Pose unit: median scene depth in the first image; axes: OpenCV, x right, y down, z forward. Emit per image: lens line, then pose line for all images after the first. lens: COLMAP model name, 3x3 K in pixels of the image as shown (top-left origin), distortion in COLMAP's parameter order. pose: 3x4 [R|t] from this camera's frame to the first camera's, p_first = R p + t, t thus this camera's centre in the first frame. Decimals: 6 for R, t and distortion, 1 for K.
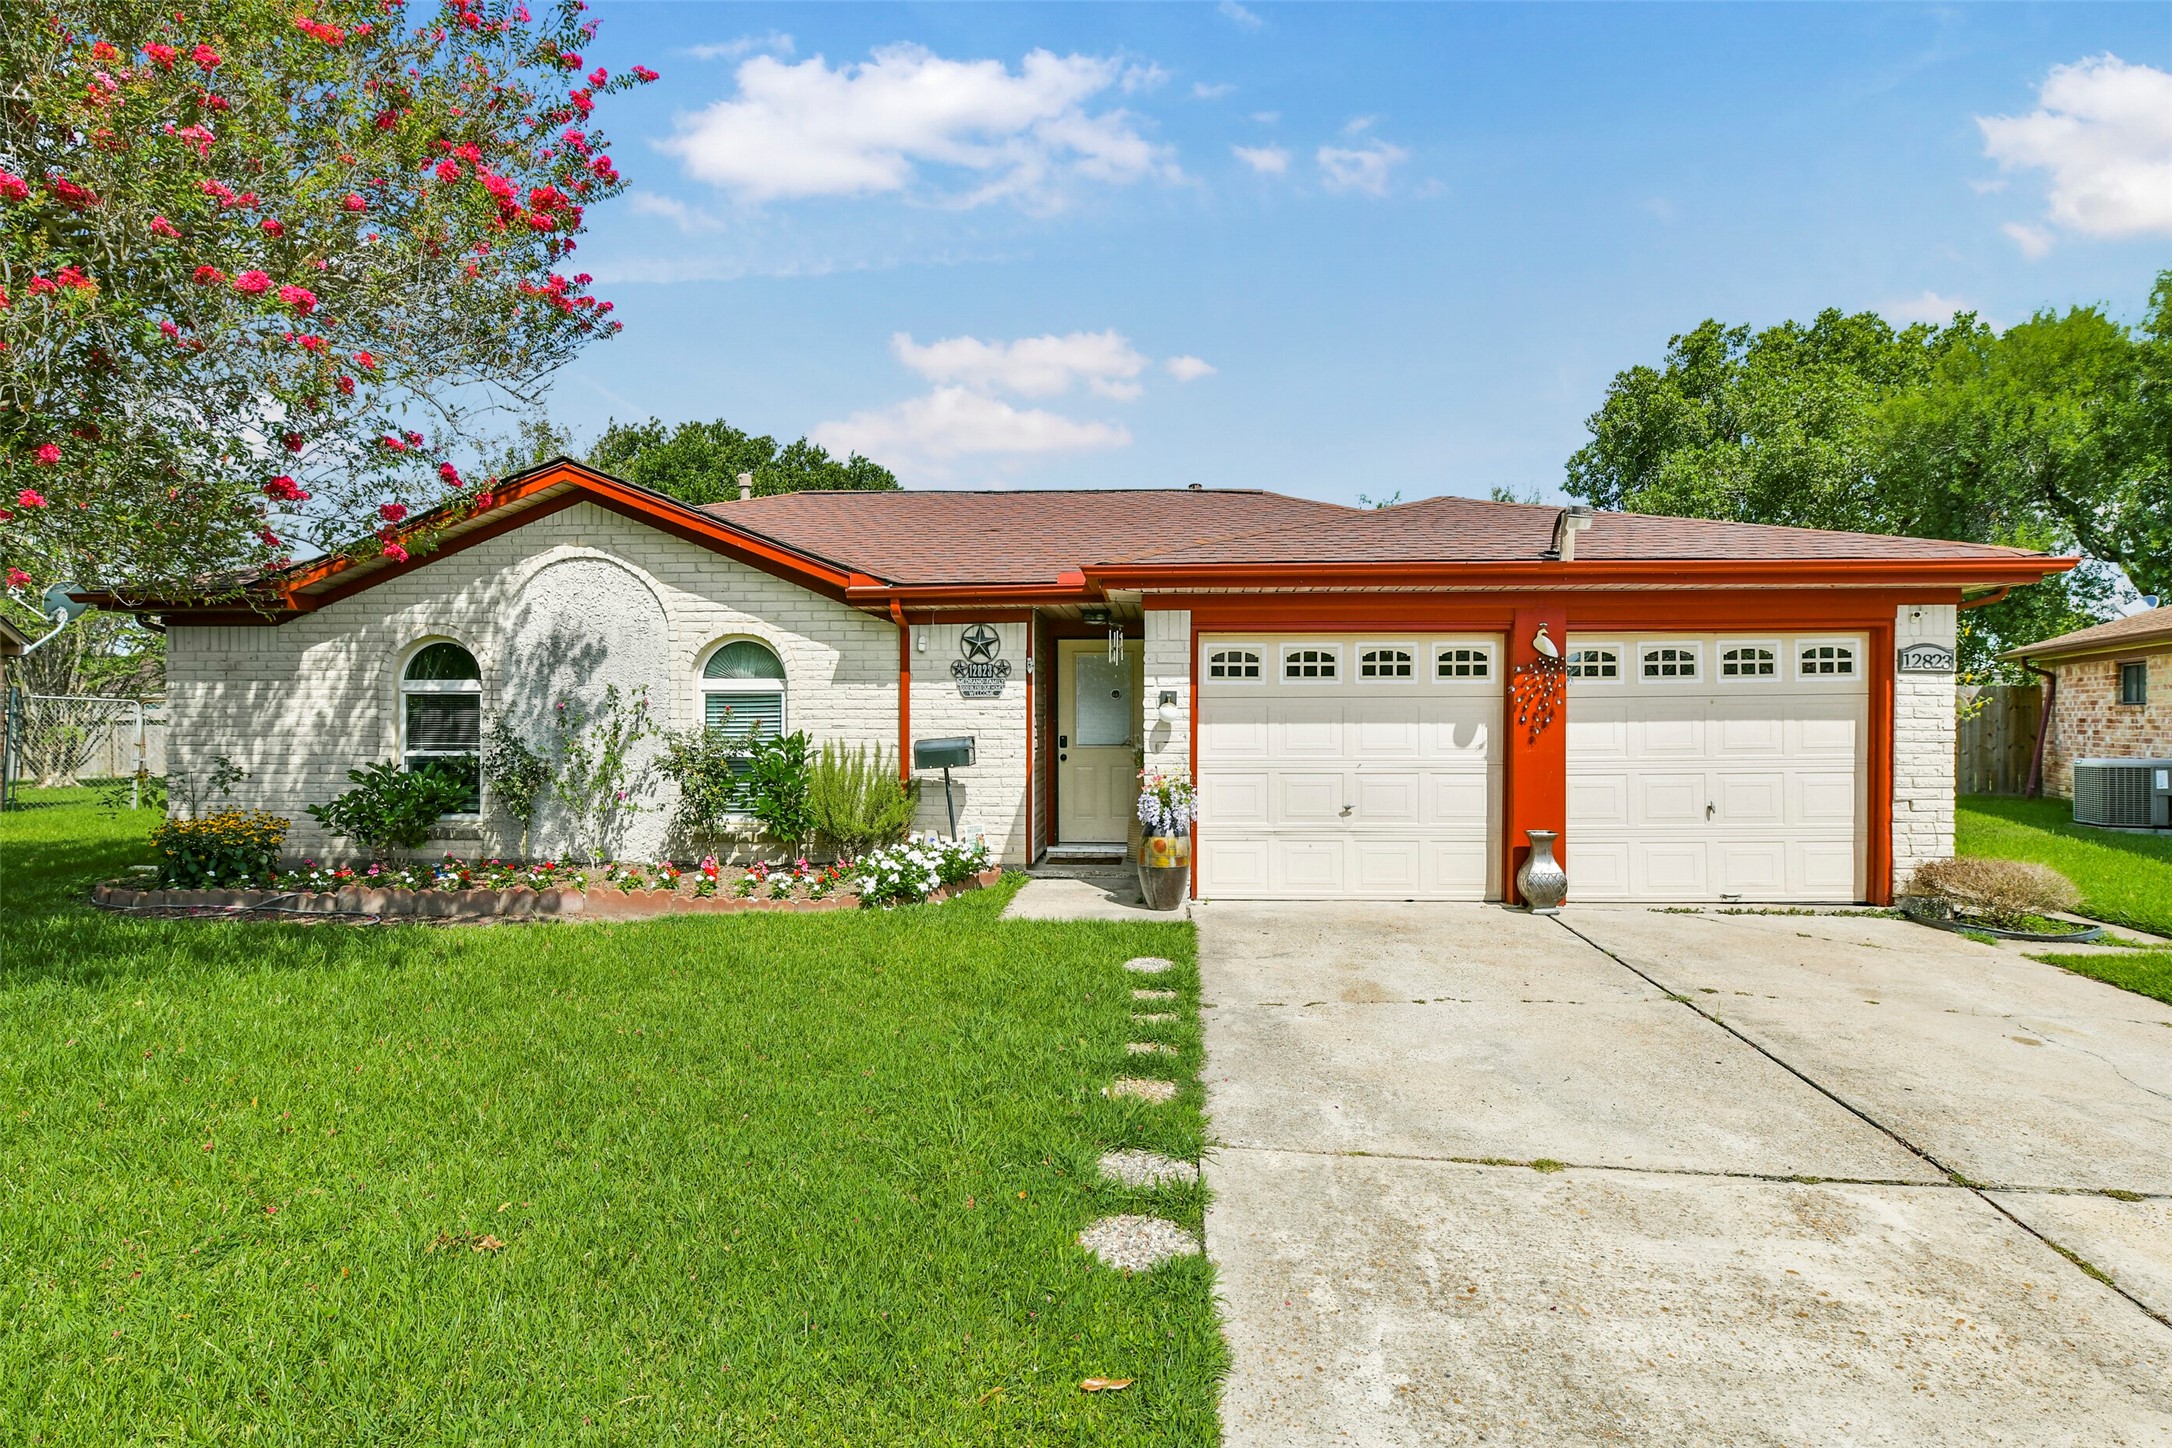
lens RADIAL K [[1108.0, 0, 1095.3], [0, 1108.0, 728.0], [0, 0, 1]] dist [-0.001673, -0.001970]
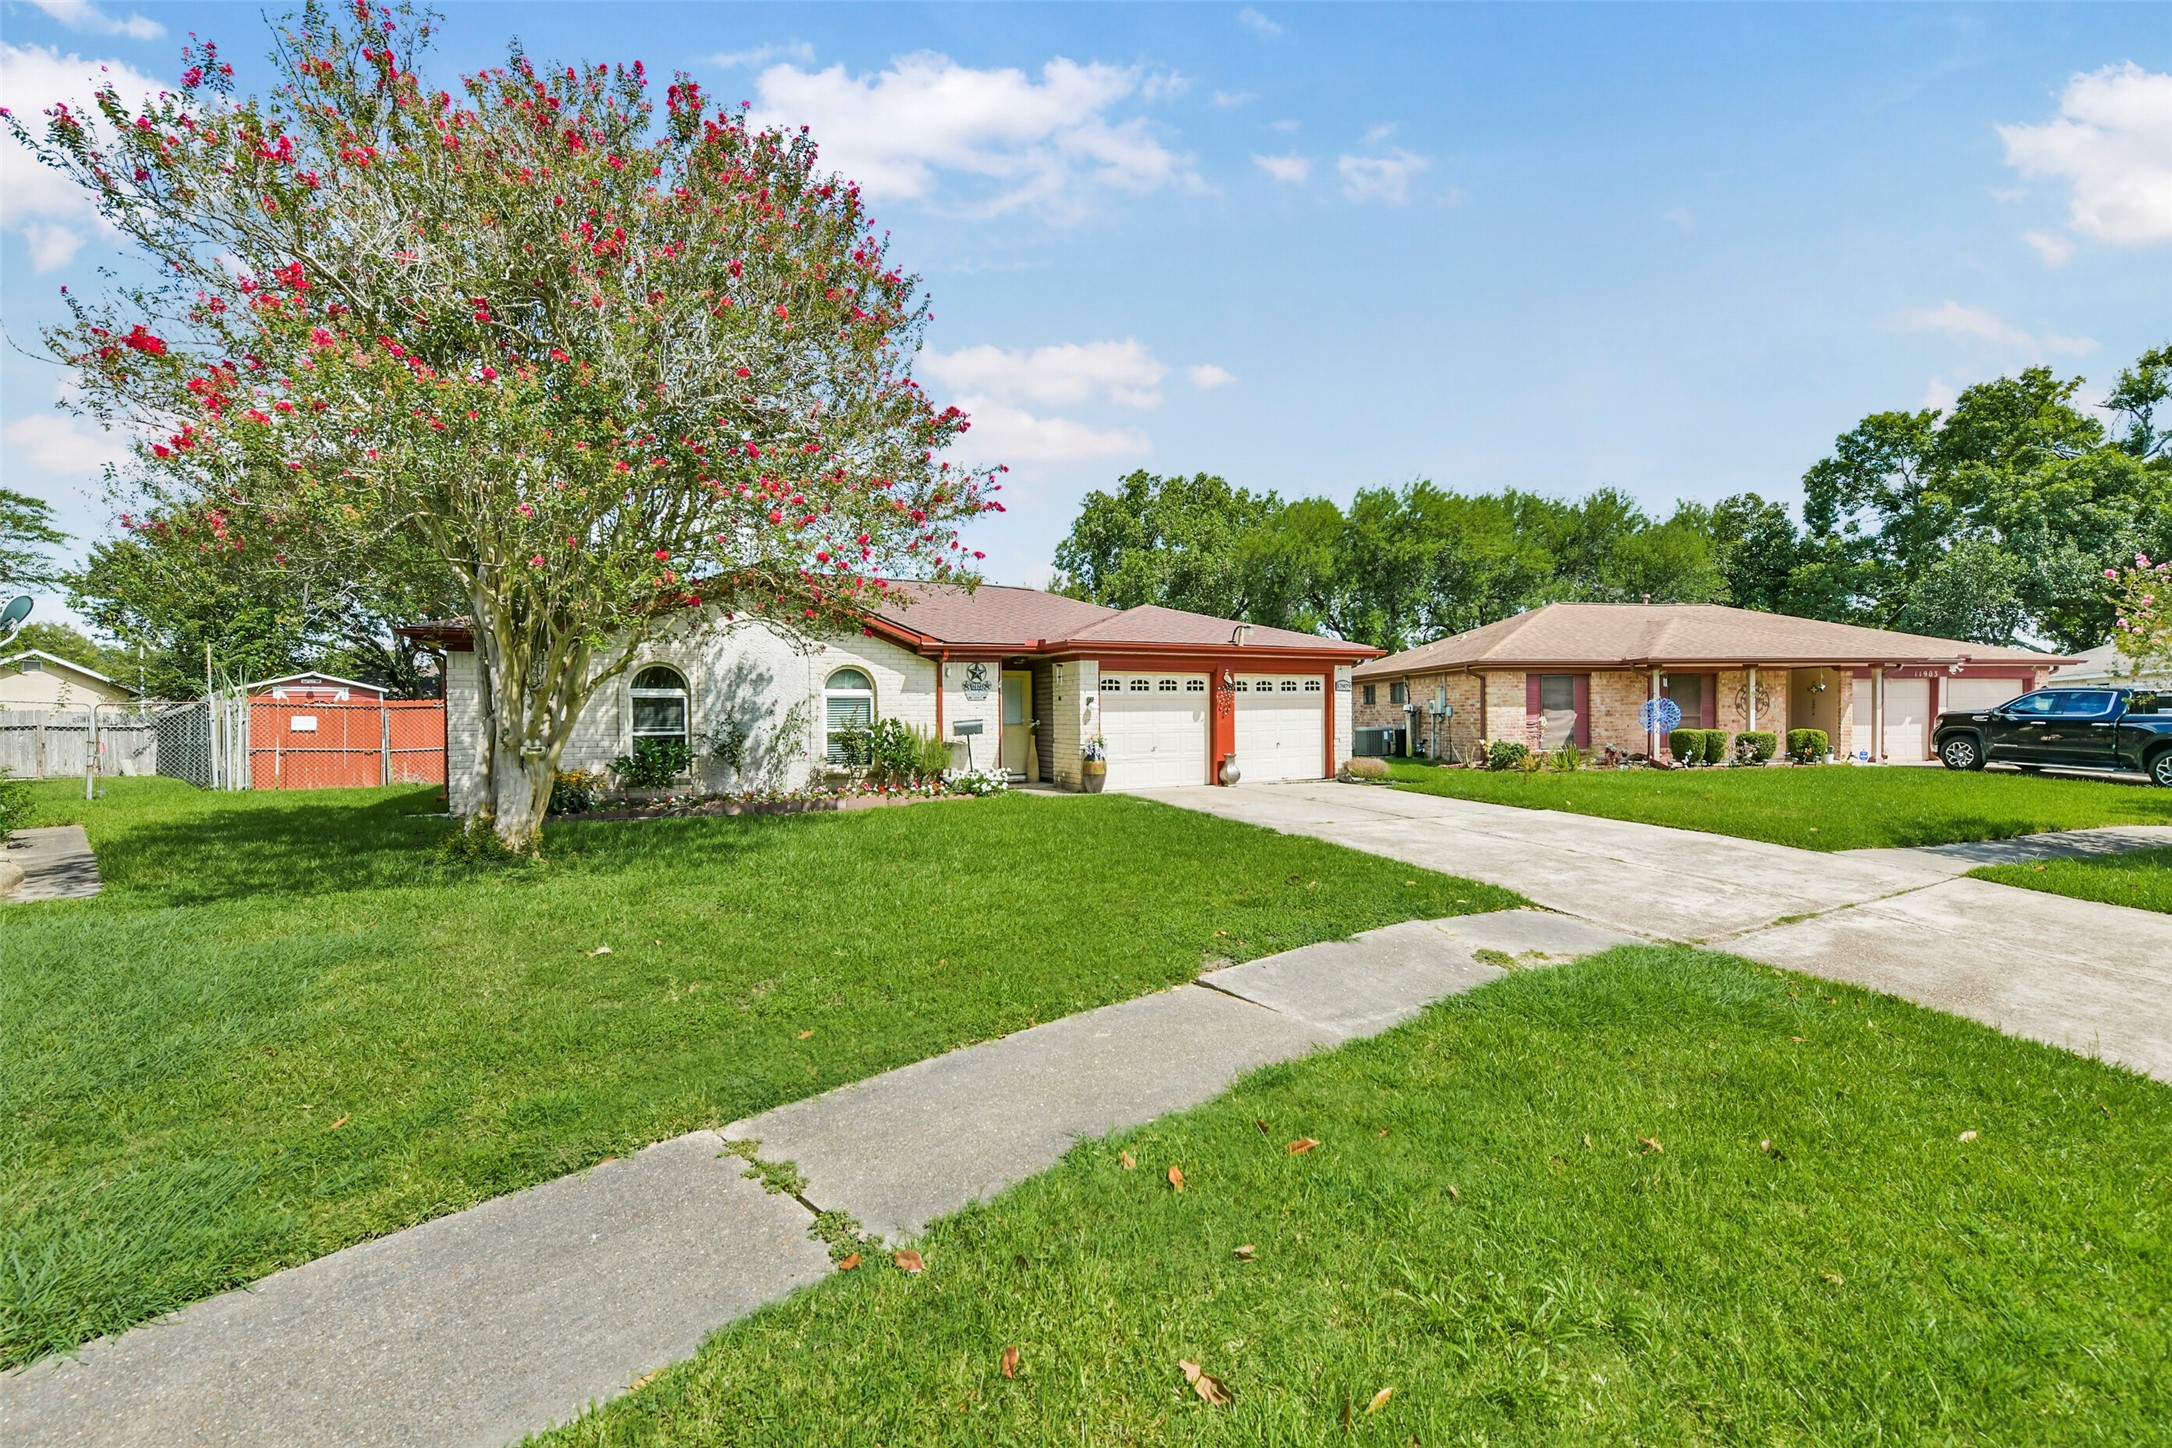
lens RADIAL K [[883.6, 0, 1090.8], [0, 883.6, 730.8], [0, 0, 1]] dist [-0.002830, -0.000277]
pose [[0.875856, -0.017028, 0.482271, -0.690159], [0.015444, 0.999854, 0.007256, 0.019275], [-0.482325, 0.001093, 0.875992, -0.488097]]
